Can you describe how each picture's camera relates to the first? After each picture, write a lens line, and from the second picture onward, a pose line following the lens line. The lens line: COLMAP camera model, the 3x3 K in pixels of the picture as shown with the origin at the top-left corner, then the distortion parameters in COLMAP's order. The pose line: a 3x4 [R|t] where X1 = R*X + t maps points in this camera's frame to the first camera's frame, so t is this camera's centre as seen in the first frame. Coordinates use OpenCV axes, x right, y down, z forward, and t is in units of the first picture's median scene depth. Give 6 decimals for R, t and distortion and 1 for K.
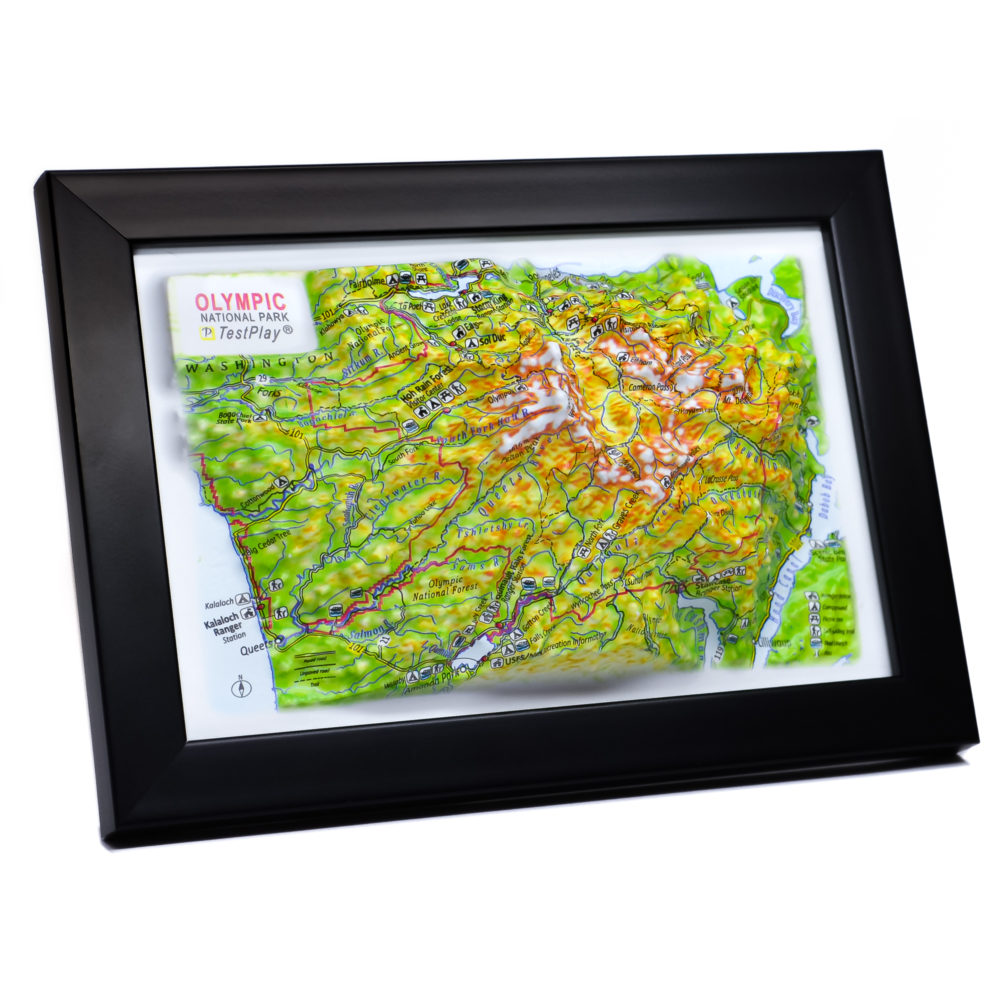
lens RADIAL K [[3245.6, 0, 500.0], [0, 3245.6, 500.0], [0, 0, 1]] dist [-0.024575, 0.765935]
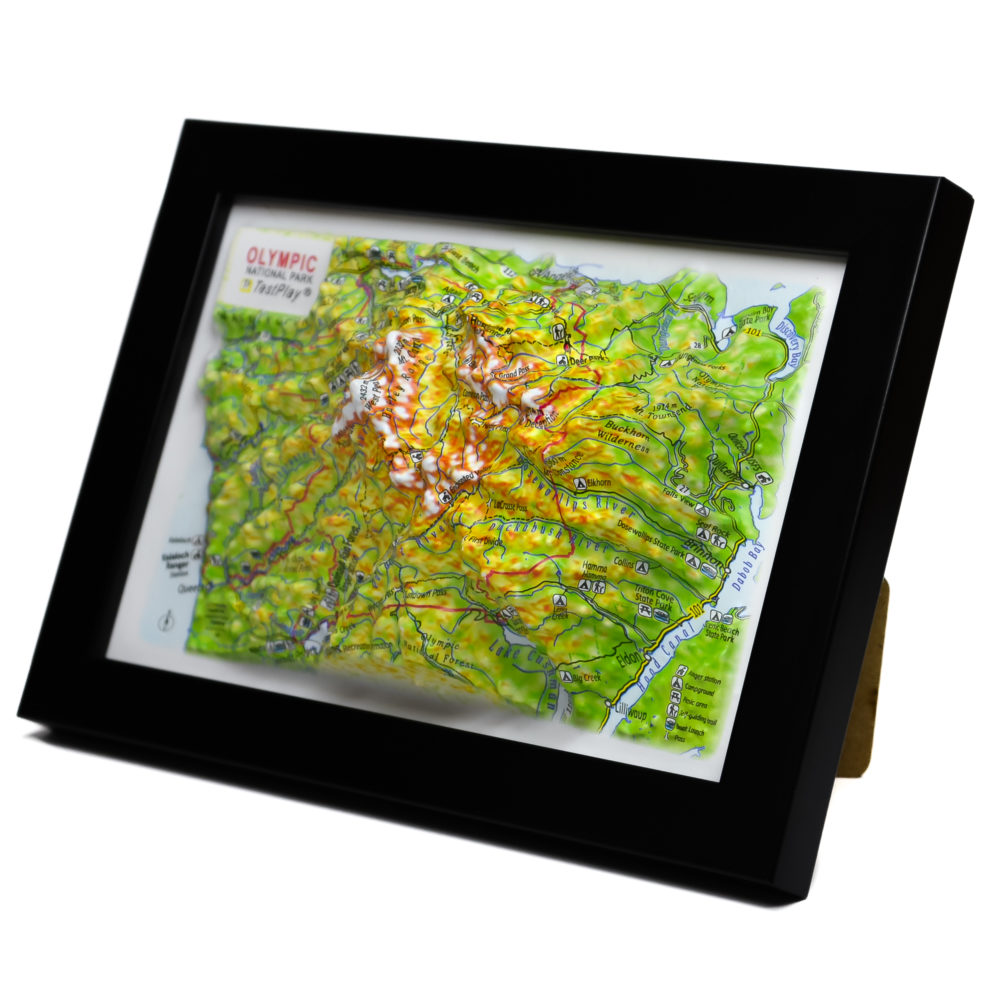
lens RADIAL K [[3245.6, 0, 500.0], [0, 3245.6, 500.0], [0, 0, 1]] dist [-0.024575, 0.765935]
pose [[0.554289, 0.162285, -0.816350, 0.813800], [-0.167863, 0.982450, 0.081328, -0.082230], [0.815221, 0.091956, 0.571803, 0.483452]]
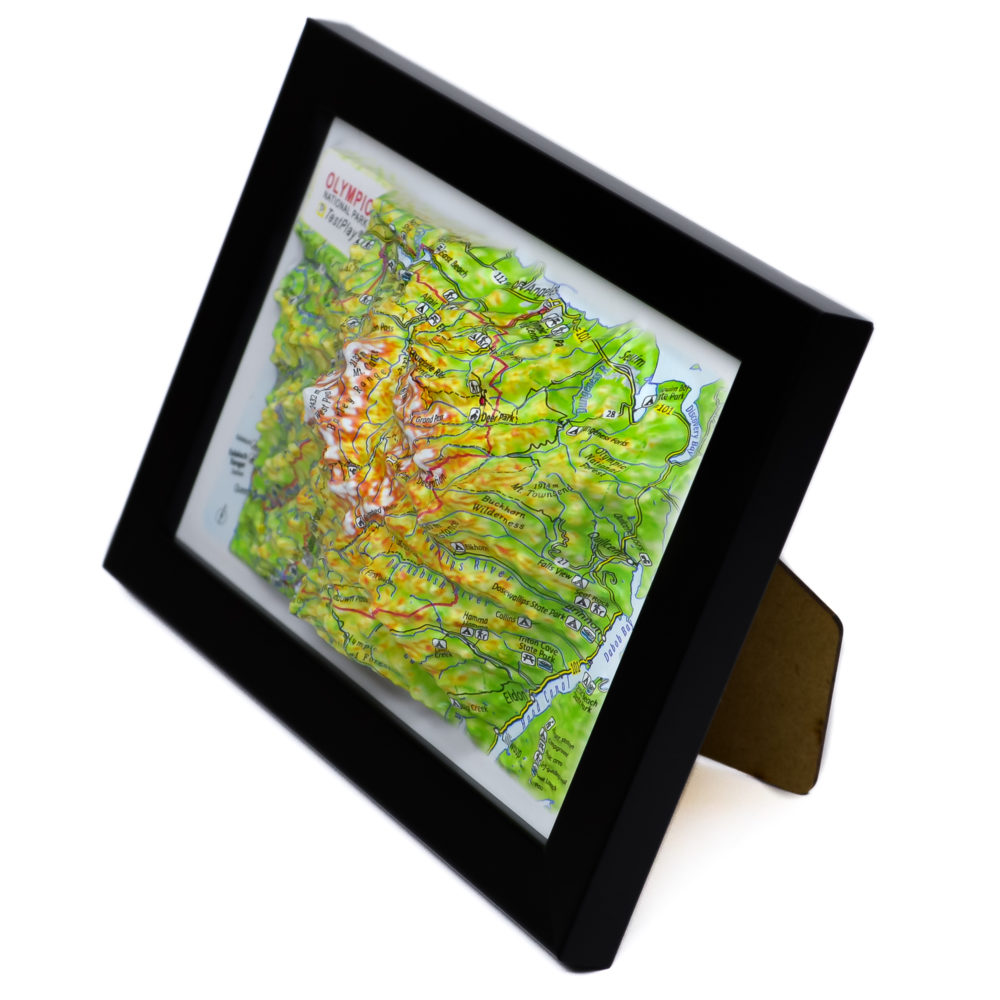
lens RADIAL K [[3582.1, 0, 499.4], [0, 3582.1, 477.4], [0, 0, 1]] dist [0.026412, 0.711457]
pose [[0.231080, 0.429484, -0.873009, 0.993108], [-0.209463, 0.898214, 0.386441, -0.441374], [0.950120, 0.093565, 0.297520, 0.717358]]
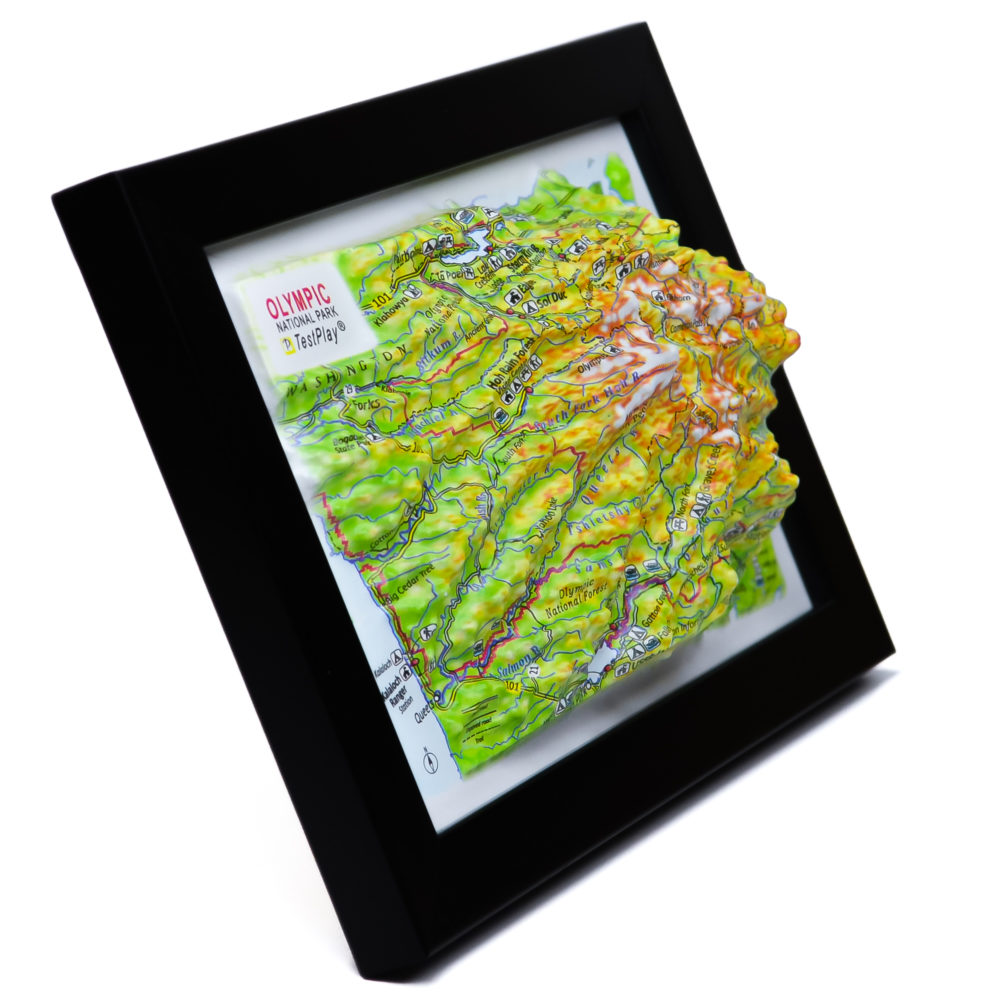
lens RADIAL K [[4370.4, 0, 500.0], [0, 4370.4, 500.0], [0, 0, 1]] dist [-0.113595, -5.579399]
pose [[0.746814, -0.183008, 0.639356, -0.757040], [0.152412, 0.982902, 0.103316, -0.118567], [-0.647332, 0.020288, 0.761938, 0.138442]]
